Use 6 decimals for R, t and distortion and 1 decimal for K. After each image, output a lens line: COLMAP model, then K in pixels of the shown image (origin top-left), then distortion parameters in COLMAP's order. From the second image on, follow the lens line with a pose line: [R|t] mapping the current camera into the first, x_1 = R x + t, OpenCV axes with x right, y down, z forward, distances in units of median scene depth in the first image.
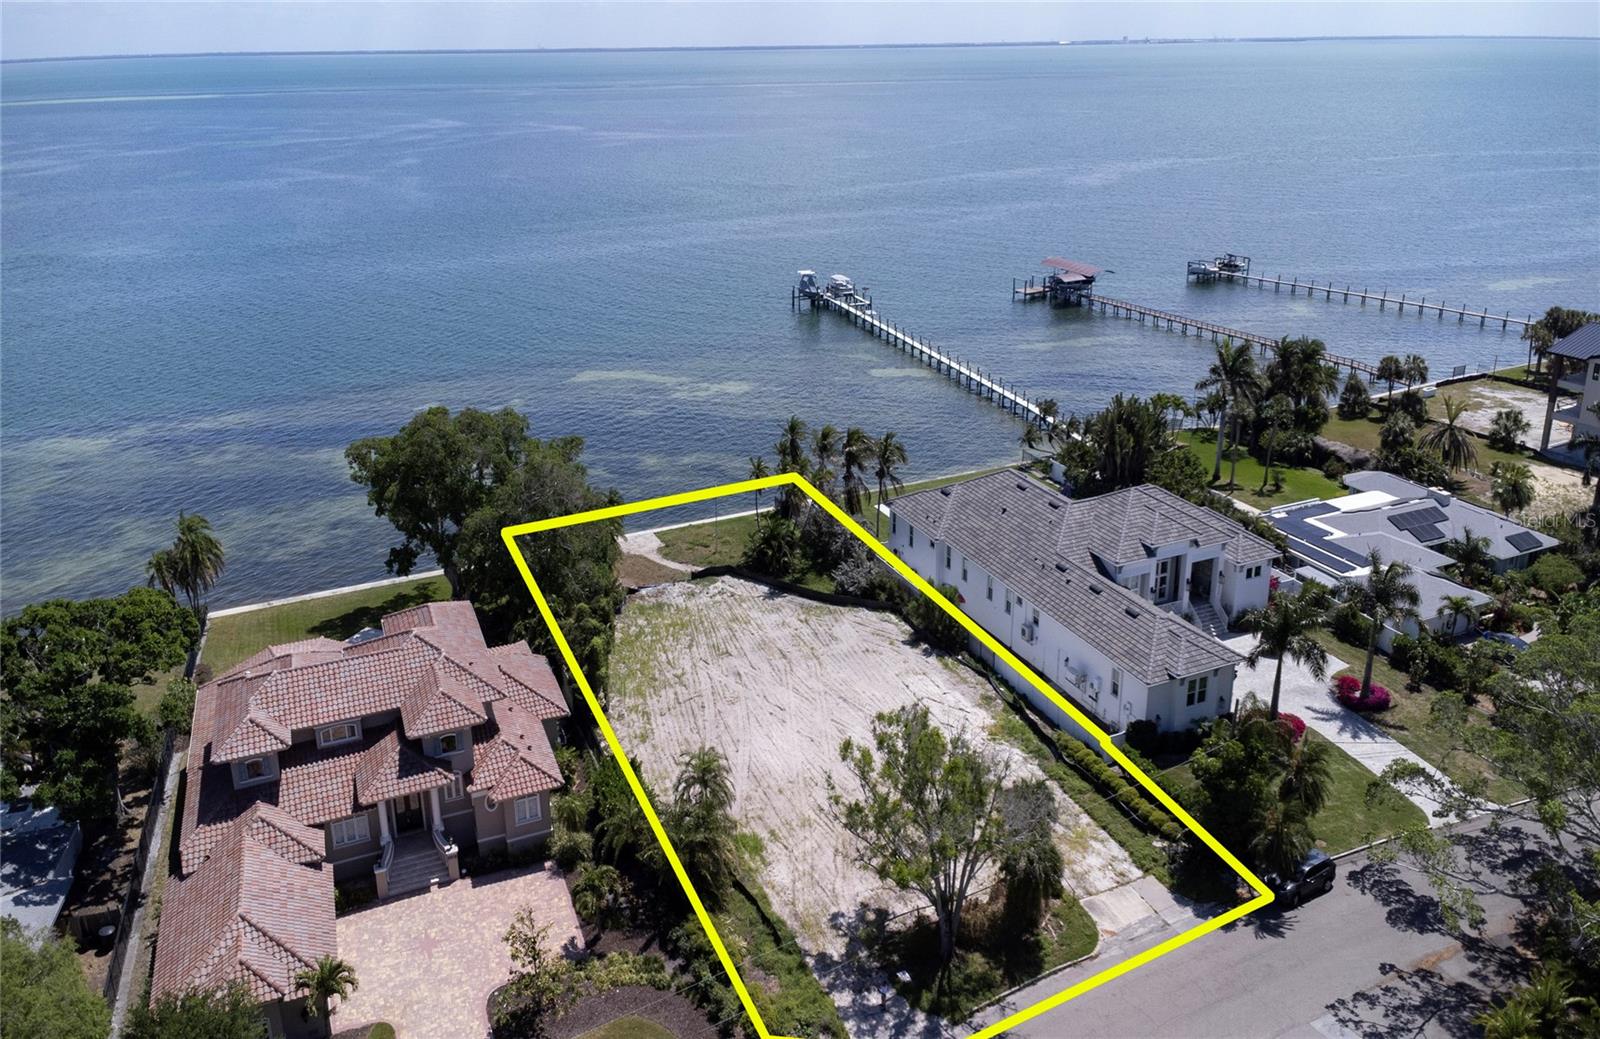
lens RADIAL K [[1179.4, 0, 804.6], [0, 1179.4, 408.2], [0, 0, 1]] dist [0.011905, -0.002117]
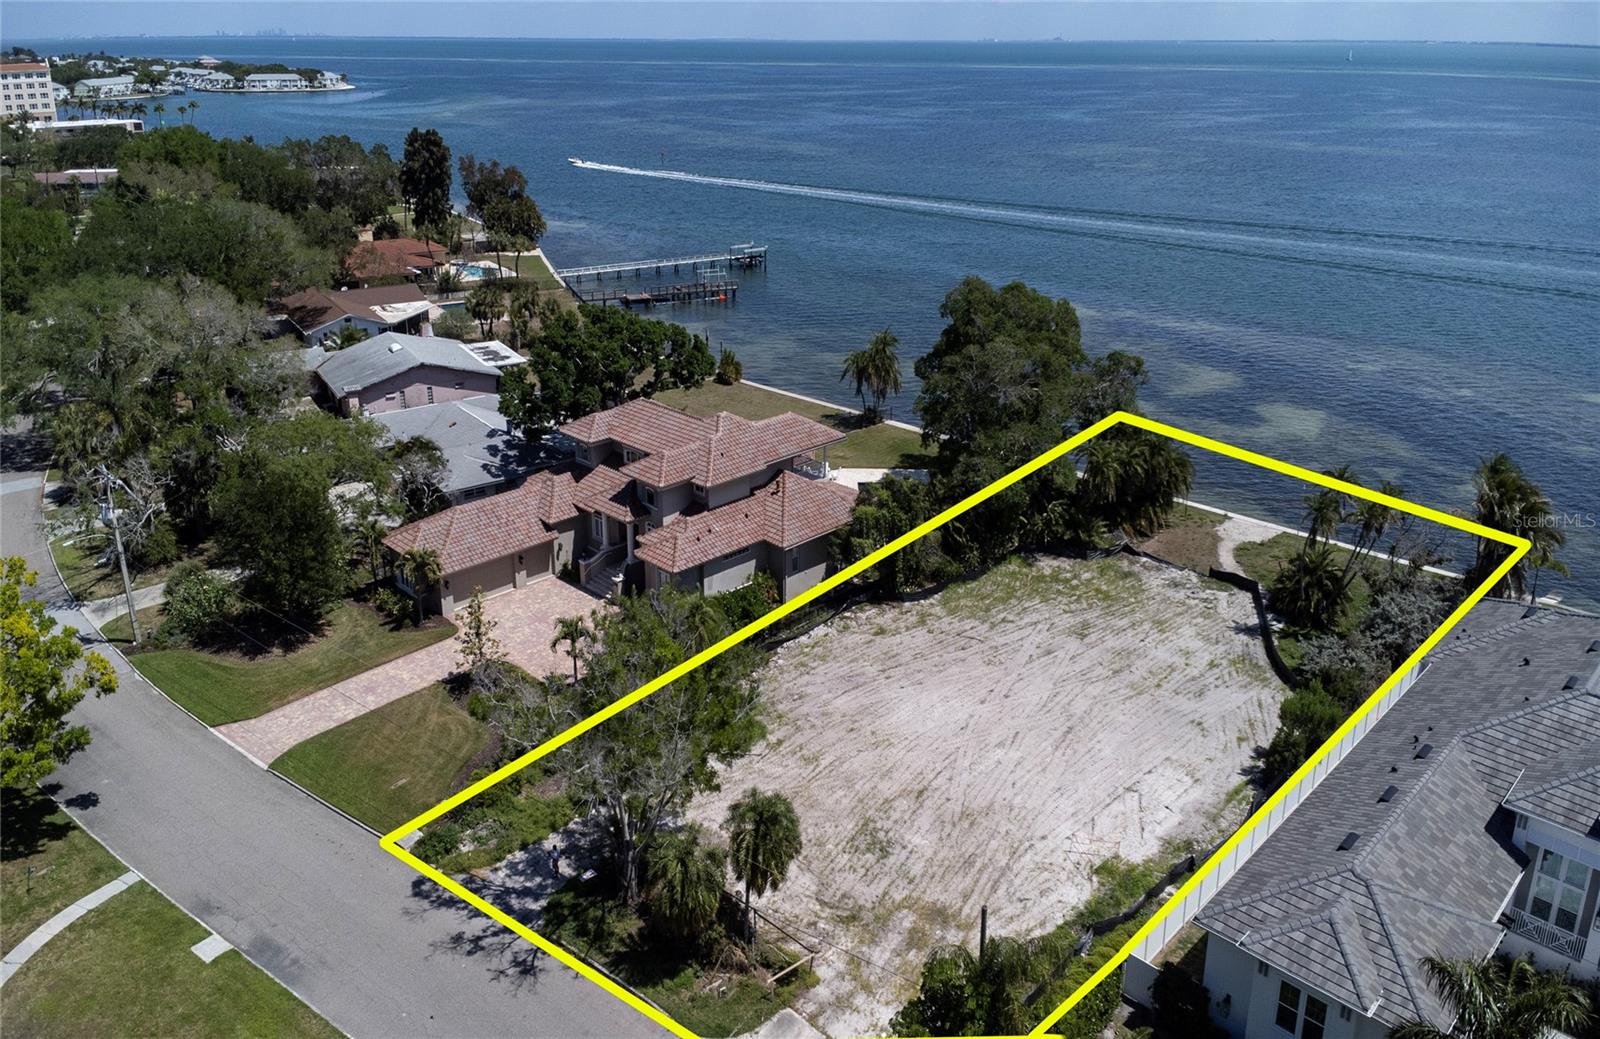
lens RADIAL K [[1179.4, 0, 804.6], [0, 1179.4, 408.2], [0, 0, 1]] dist [0.011905, -0.002117]
pose [[0.375886, 0.292865, -0.879170, 0.627978], [-0.282029, 0.939893, 0.192512, -0.049930], [0.882705, 0.175589, 0.435889, 0.530505]]
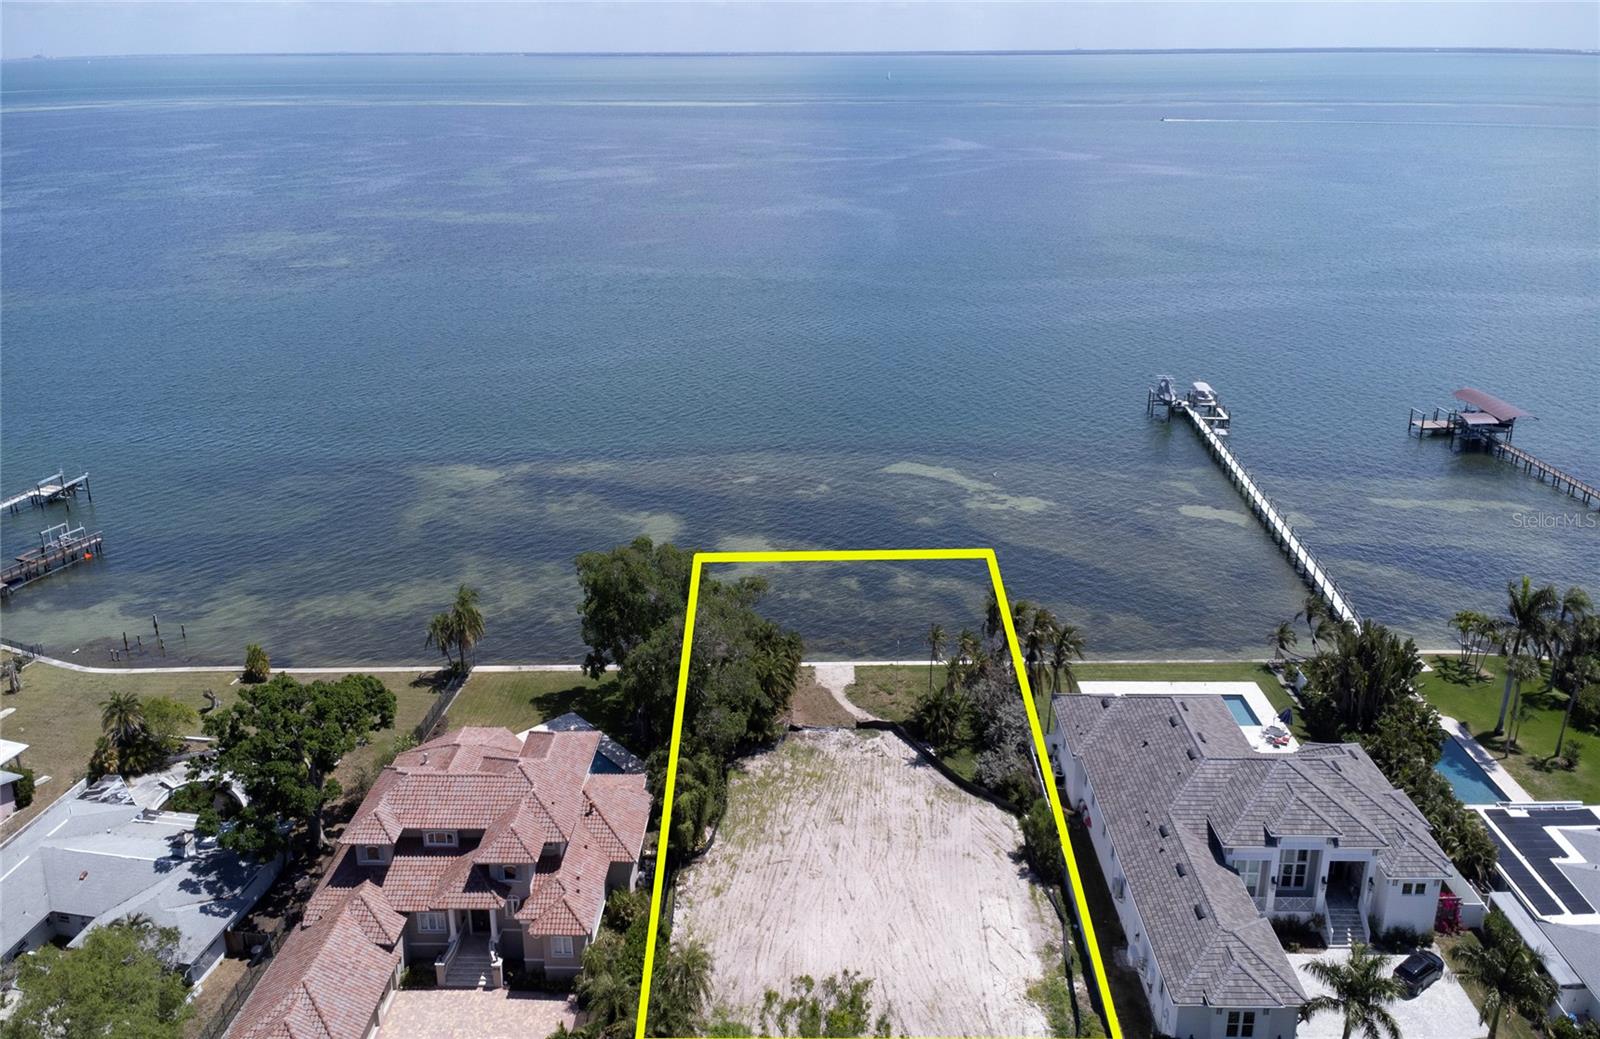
lens RADIAL K [[1173.9, 0, 803.0], [0, 1173.9, 422.4], [0, 0, 1]] dist [0.018976, -0.011833]
pose [[0.909984, 0.133842, -0.392447, 0.318836], [-0.129749, 0.990854, 0.037072, -0.212517], [0.393819, 0.017185, 0.919027, 0.015396]]
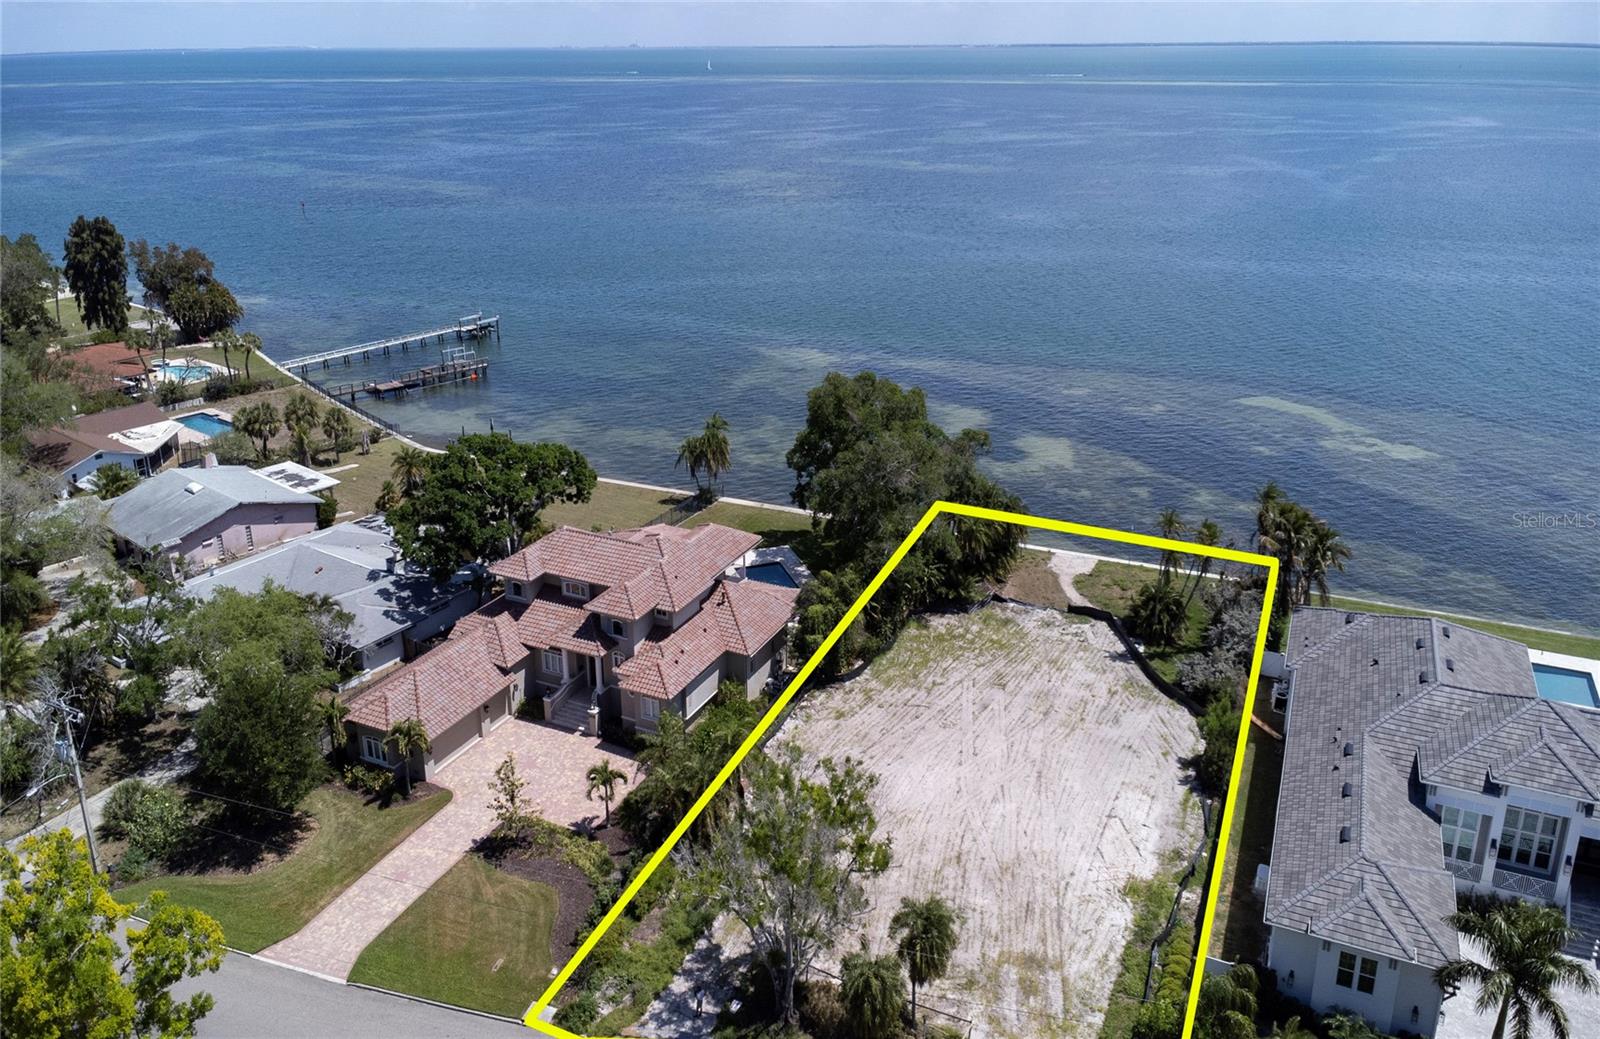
lens RADIAL K [[1179.4, 0, 804.6], [0, 1179.4, 408.2], [0, 0, 1]] dist [0.011905, -0.002117]
pose [[0.662862, 0.231176, -0.712159, 0.537260], [-0.224846, 0.968702, 0.105171, -0.086768], [0.714183, 0.090412, 0.694095, 0.242371]]
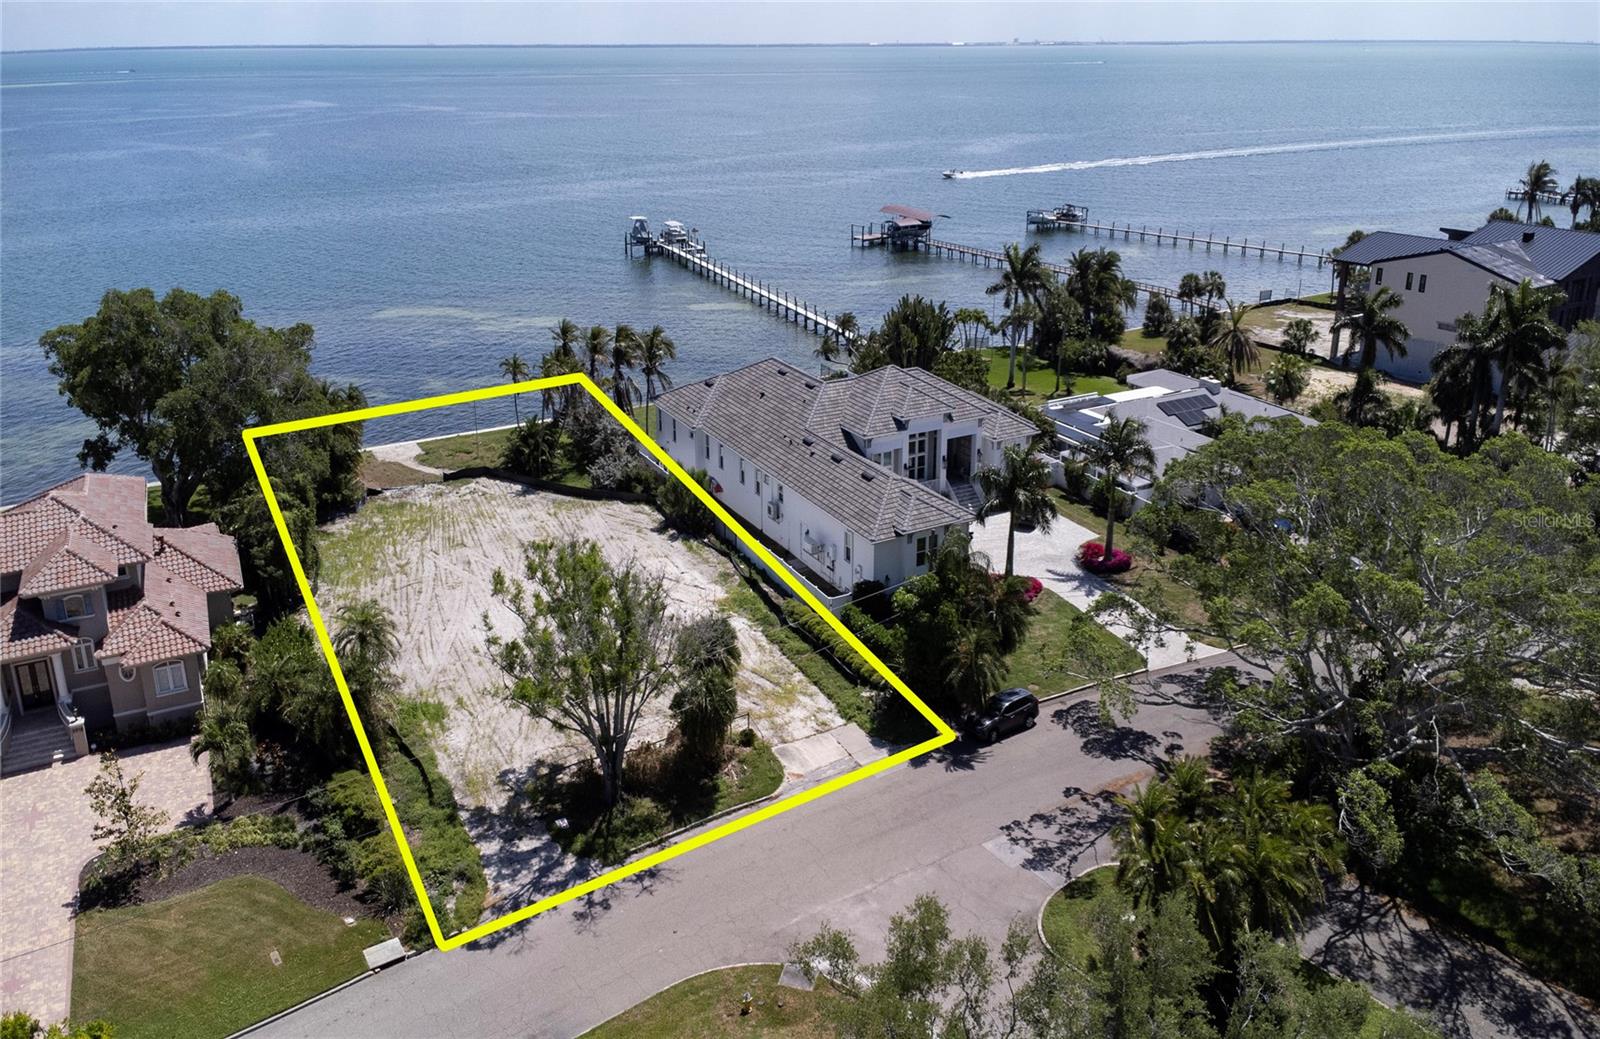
lens RADIAL K [[1179.4, 0, 804.6], [0, 1179.4, 408.2], [0, 0, 1]] dist [0.011905, -0.002117]
pose [[0.996404, -0.014649, 0.083454, 0.153286], [0.014559, 0.999893, 0.001689, 0.119977], [-0.083469, -0.000468, 0.996510, 0.048435]]
